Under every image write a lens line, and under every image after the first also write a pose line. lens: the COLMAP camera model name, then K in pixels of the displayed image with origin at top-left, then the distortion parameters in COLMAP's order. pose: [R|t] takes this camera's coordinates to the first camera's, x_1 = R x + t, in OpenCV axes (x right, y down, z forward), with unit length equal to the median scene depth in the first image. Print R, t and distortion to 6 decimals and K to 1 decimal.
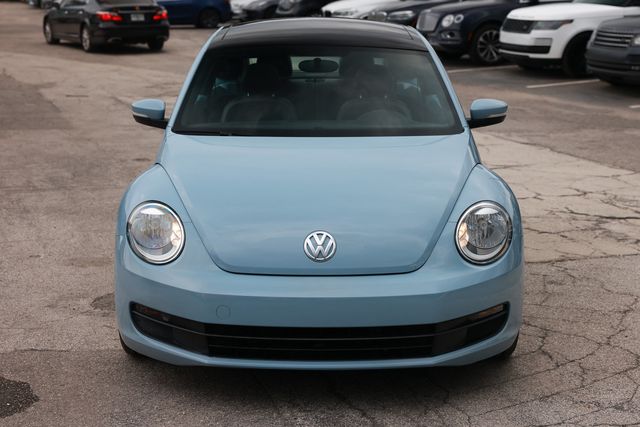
lens RADIAL K [[1102.3, 0, 320.0], [0, 1102.3, 213.5], [0, 0, 1]] dist [0.210648, -0.023983]
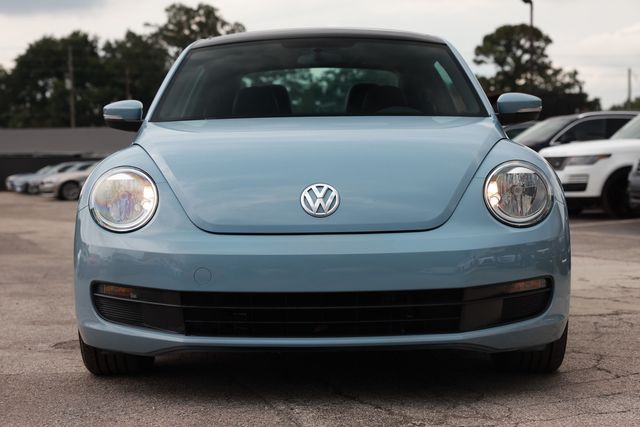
lens RADIAL K [[1220.8, 0, 320.0], [0, 1220.8, 213.5], [0, 0, 1]] dist [0.227555, 0.144823]
pose [[0.999816, -0.015366, -0.011497, 0.009666], [0.013064, 0.983799, -0.178799, 0.194409], [0.014058, 0.178616, 0.983818, 0.096029]]
